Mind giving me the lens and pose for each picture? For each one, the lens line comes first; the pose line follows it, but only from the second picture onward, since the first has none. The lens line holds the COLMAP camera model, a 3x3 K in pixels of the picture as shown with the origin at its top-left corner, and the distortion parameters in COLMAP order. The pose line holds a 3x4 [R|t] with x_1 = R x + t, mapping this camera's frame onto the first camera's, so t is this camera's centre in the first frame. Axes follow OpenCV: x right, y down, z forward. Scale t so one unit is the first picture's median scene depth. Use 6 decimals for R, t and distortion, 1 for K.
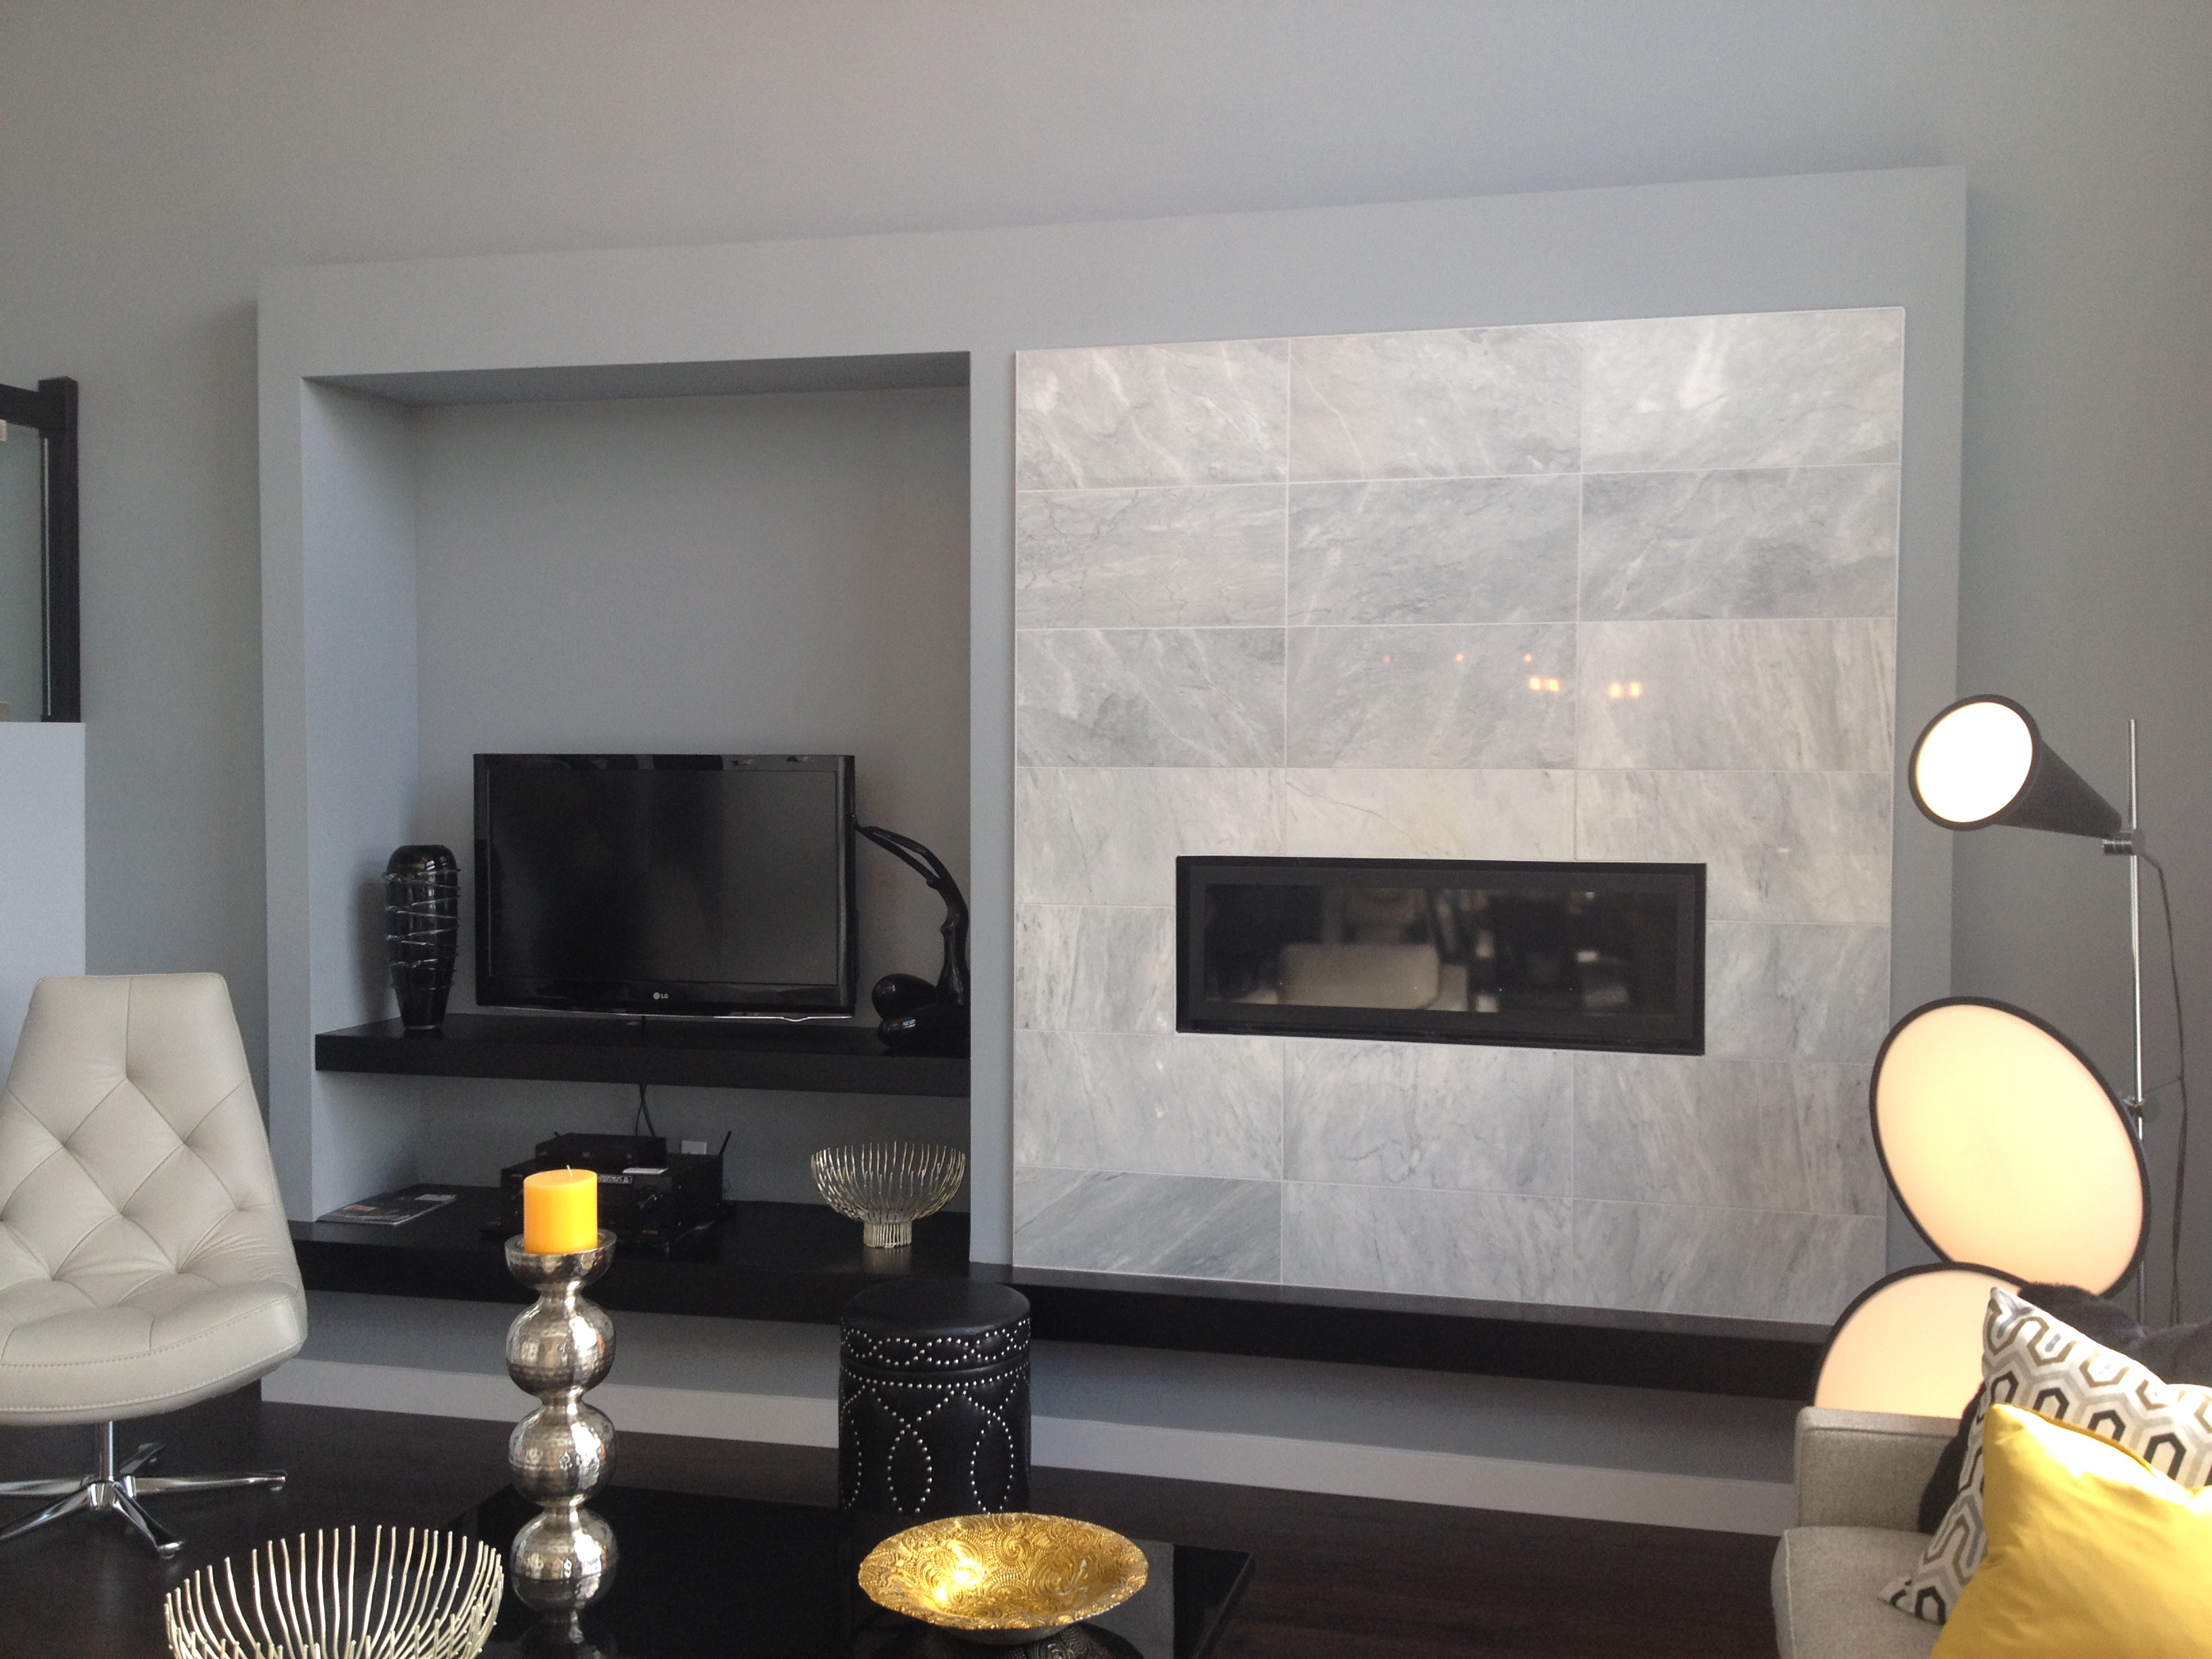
lens RADIAL K [[2083.0, 0, 1098.9], [0, 2083.0, 831.5], [0, 0, 1]] dist [0.082485, 0.000000]
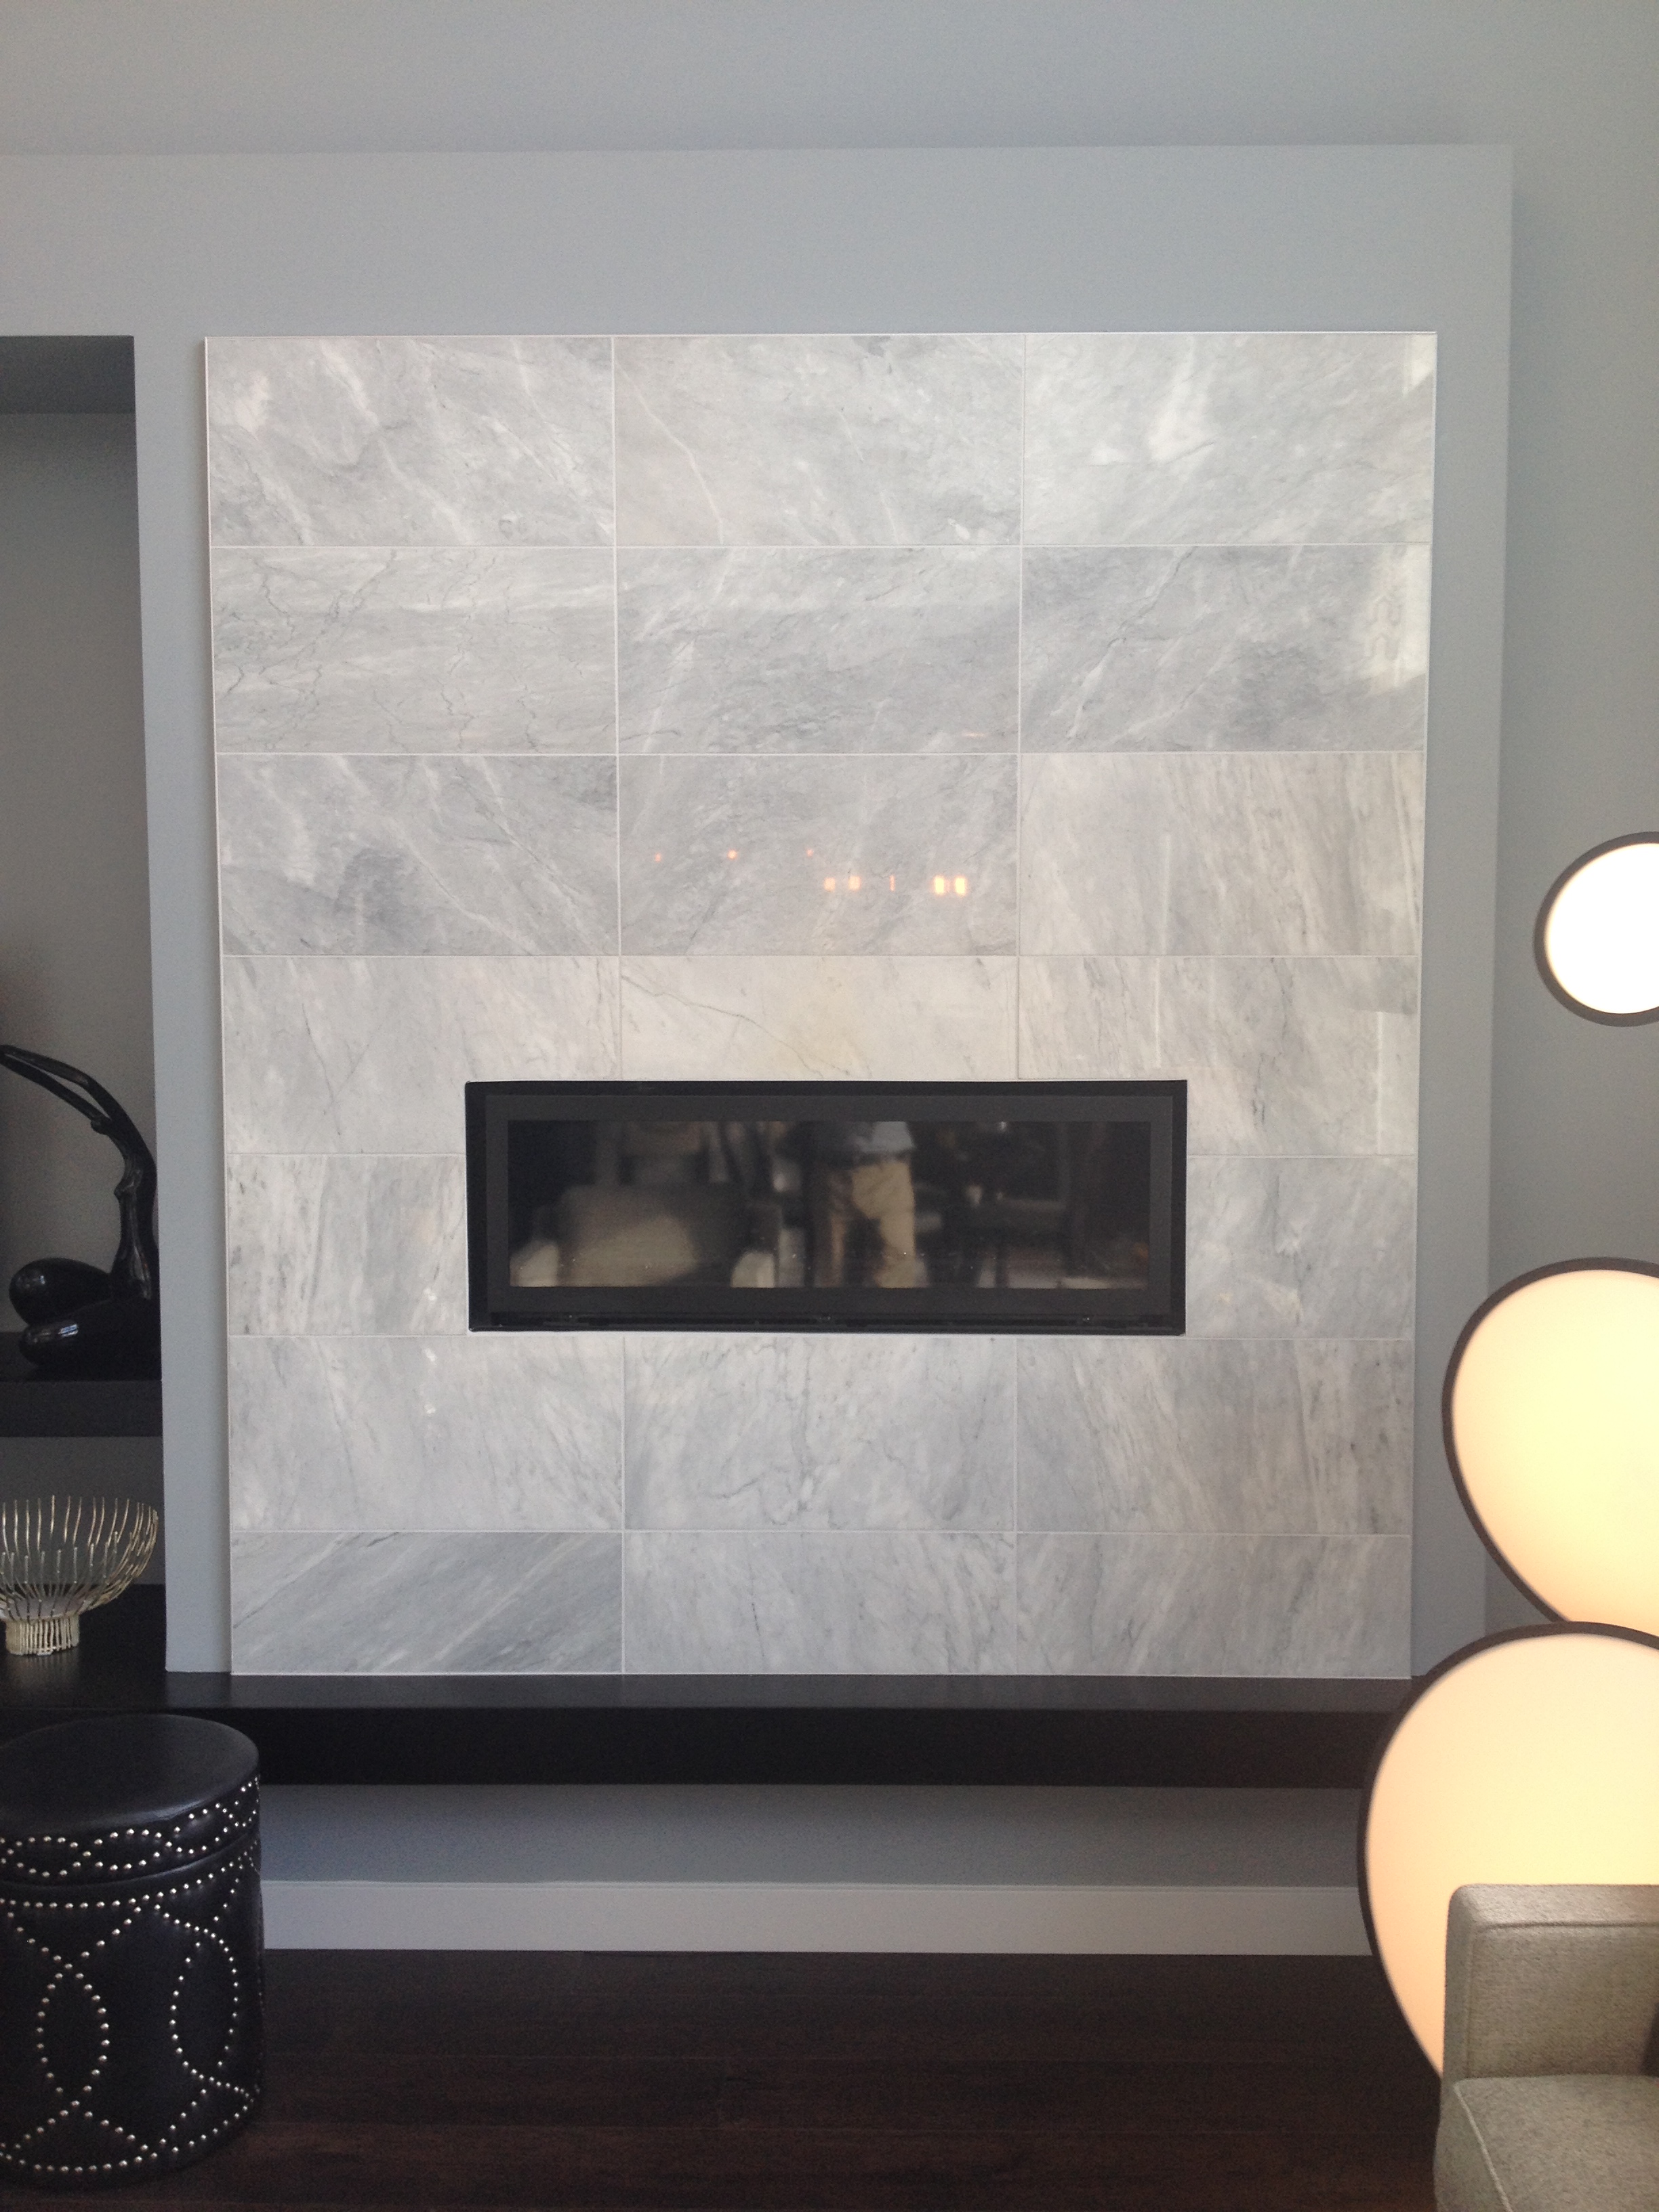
lens RADIAL K [[2083.0, 0, 824.8], [0, 2083.0, 1107.2], [0, 0, 1]] dist [0.082485, 0.000000]
pose [[0.971897, -0.022527, 0.234325, -0.010510], [0.013601, 0.999121, 0.039640, -0.006156], [-0.235013, -0.035339, 0.971350, 0.295554]]
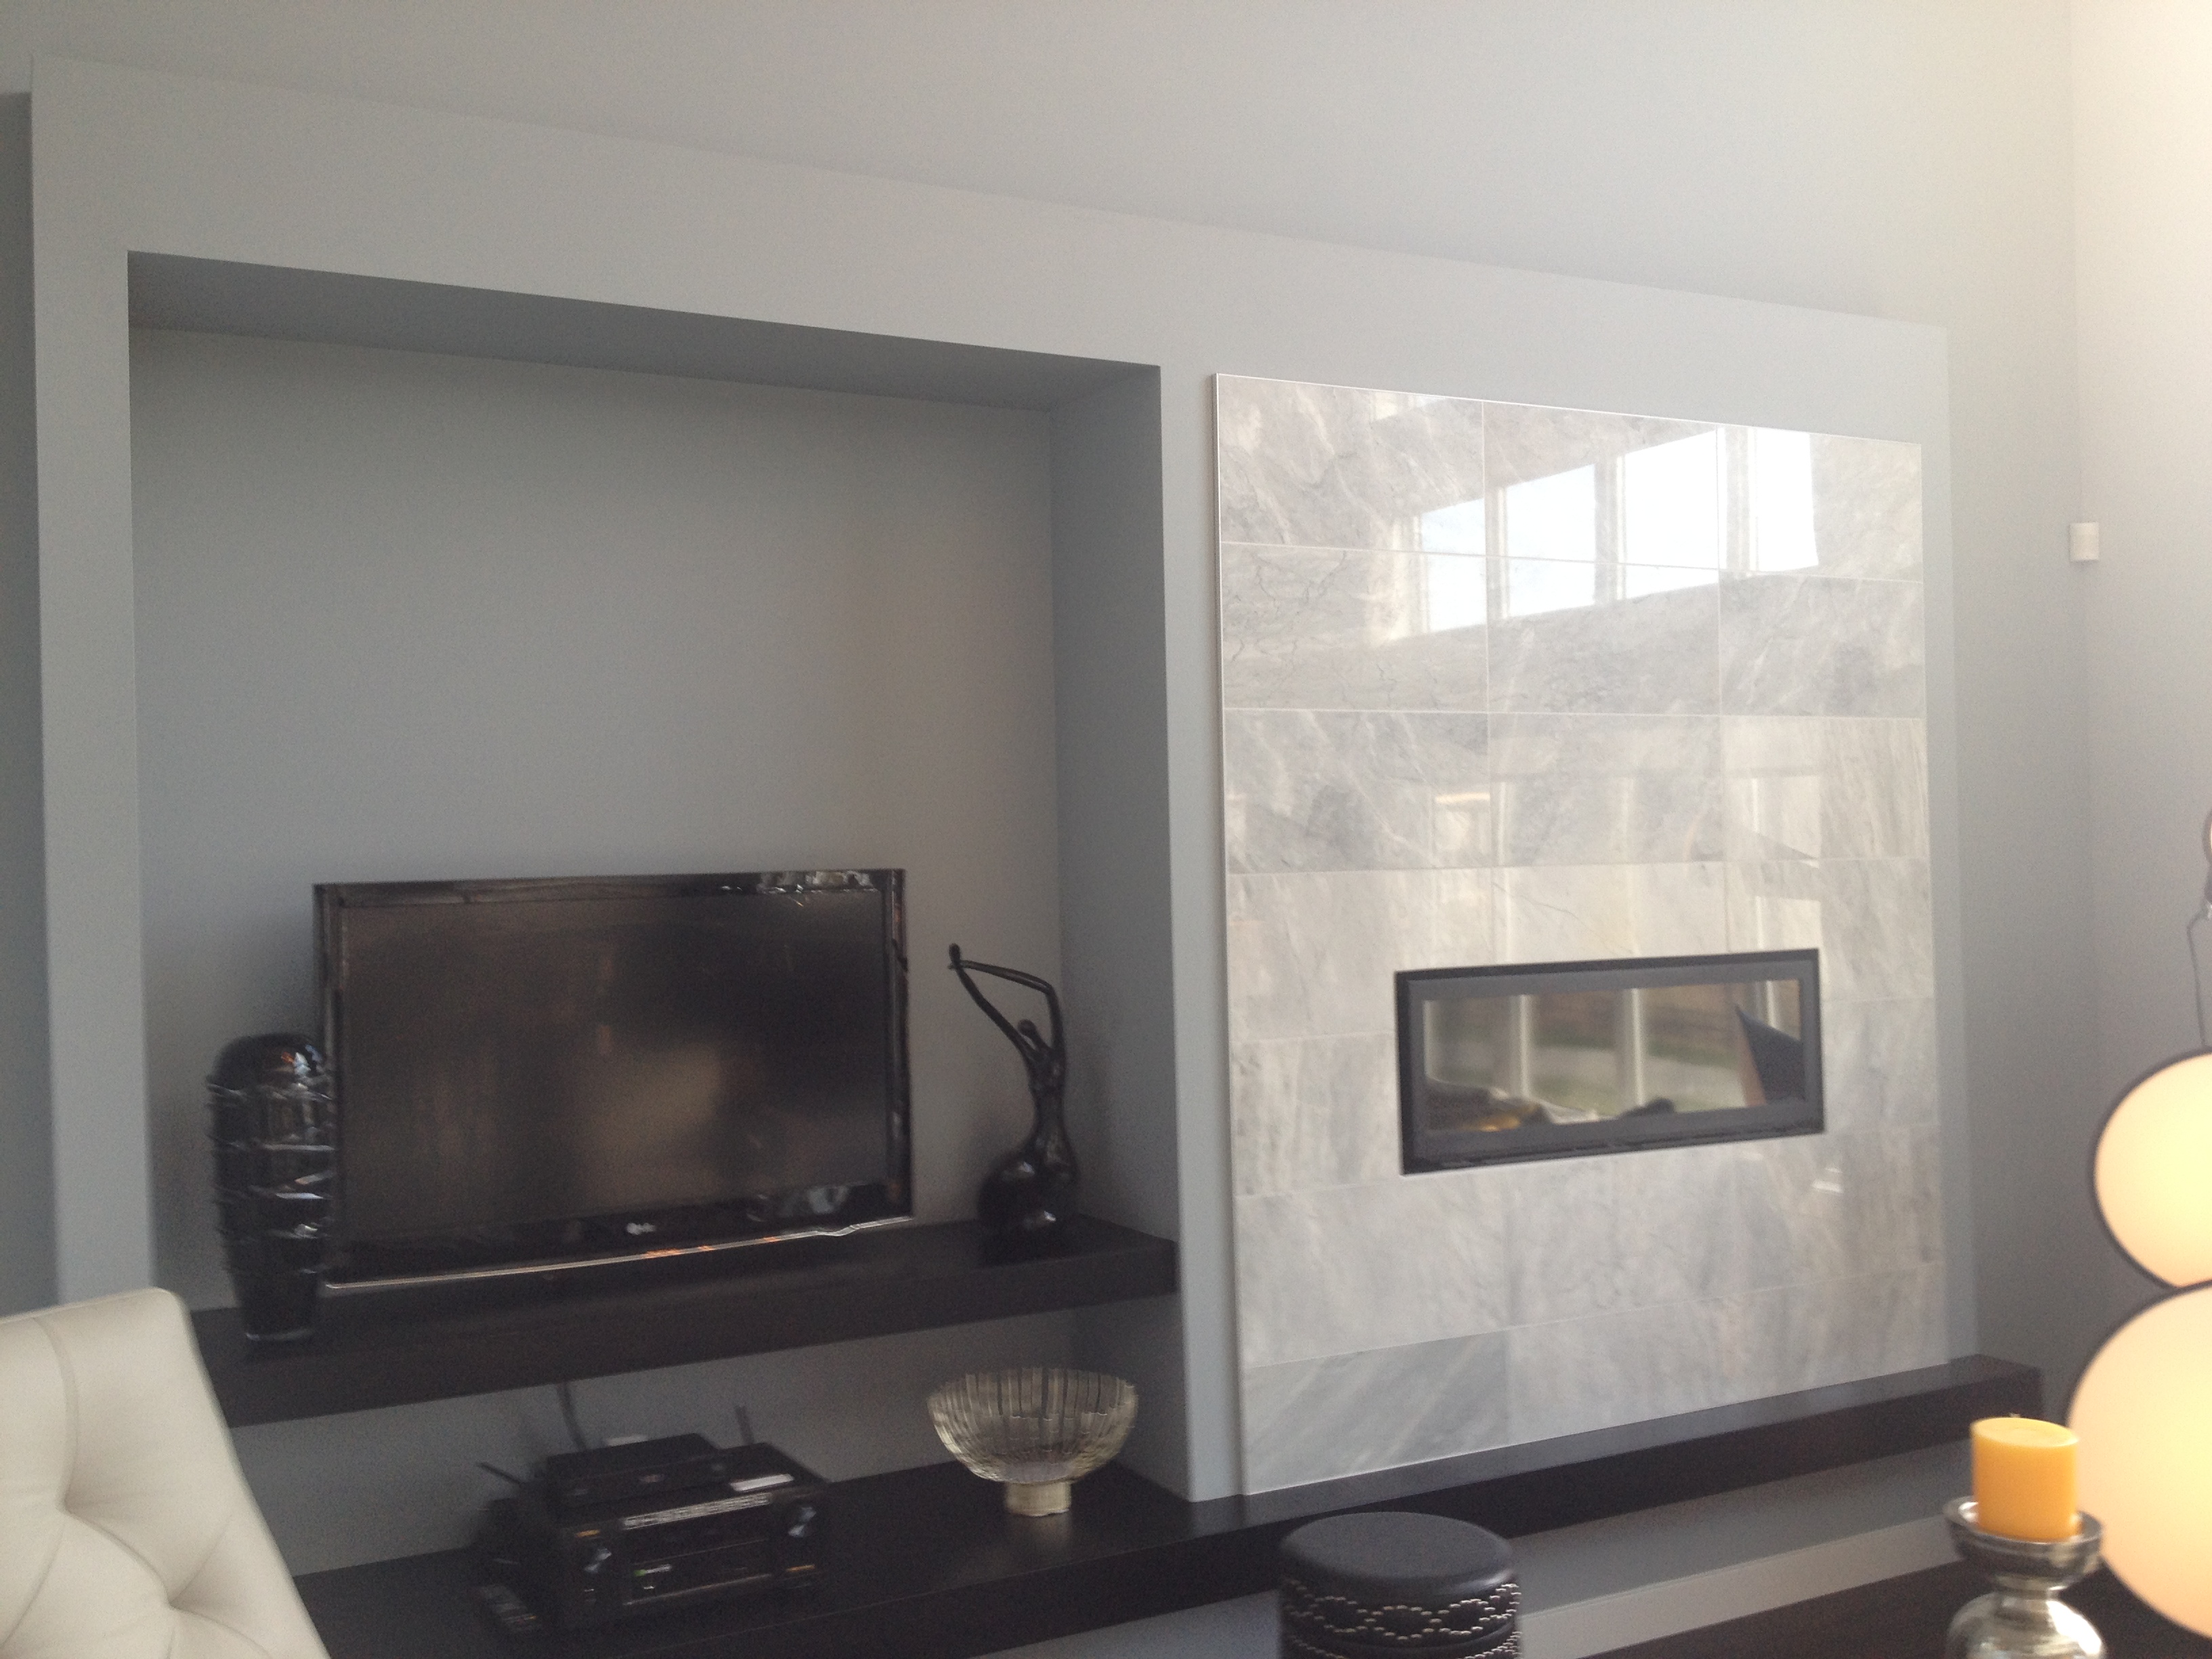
lens RADIAL K [[2083.0, 0, 1108.0], [0, 2083.0, 820.3], [0, 0, 1]] dist [0.082485, 0.000000]
pose [[0.731395, -0.009782, 0.681884, -0.663404], [0.047910, 0.998164, -0.037069, -0.025607], [-0.680269, 0.059781, 0.730521, 0.453604]]
